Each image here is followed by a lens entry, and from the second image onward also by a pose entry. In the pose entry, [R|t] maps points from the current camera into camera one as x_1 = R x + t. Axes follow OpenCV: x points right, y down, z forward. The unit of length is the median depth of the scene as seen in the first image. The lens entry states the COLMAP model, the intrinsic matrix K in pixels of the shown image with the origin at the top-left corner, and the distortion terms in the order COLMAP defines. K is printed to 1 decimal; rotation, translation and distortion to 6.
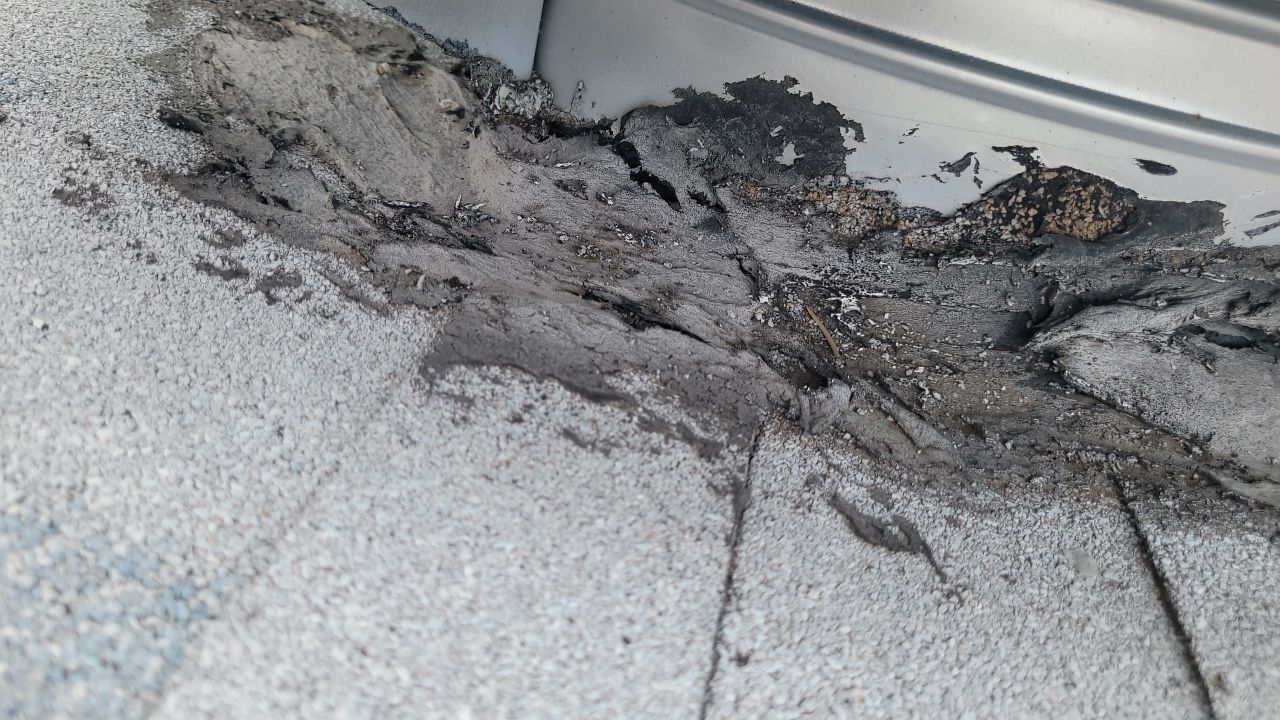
lens RADIAL K [[1086.9, 0, 638.4], [0, 1086.9, 359.6], [0, 0, 1]] dist [-0.066500, 0.004164]
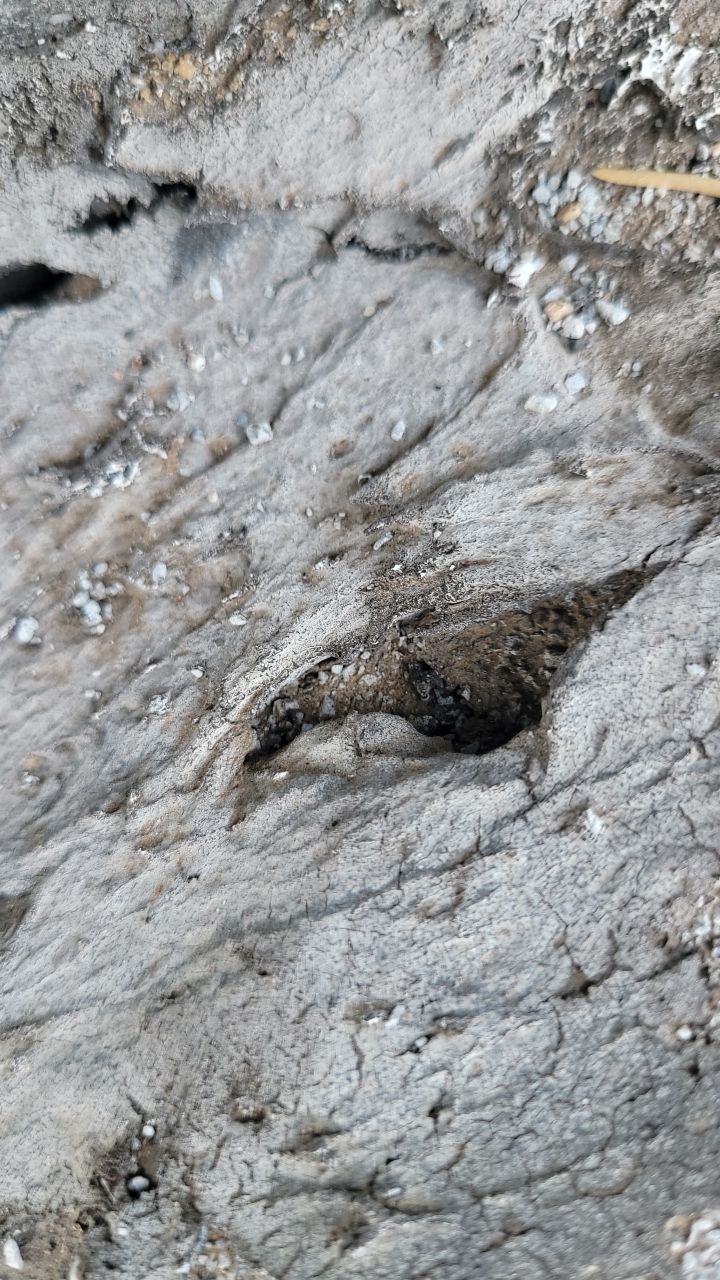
lens RADIAL K [[1086.9, 0, 362.5], [0, 1086.9, 637.1], [0, 0, 1]] dist [-0.066500, 0.004164]
pose [[0.544560, -0.829001, -0.127323, 0.035855], [0.753309, 0.416693, 0.508814, -0.214140], [-0.368753, -0.372994, 0.851409, 0.676861]]
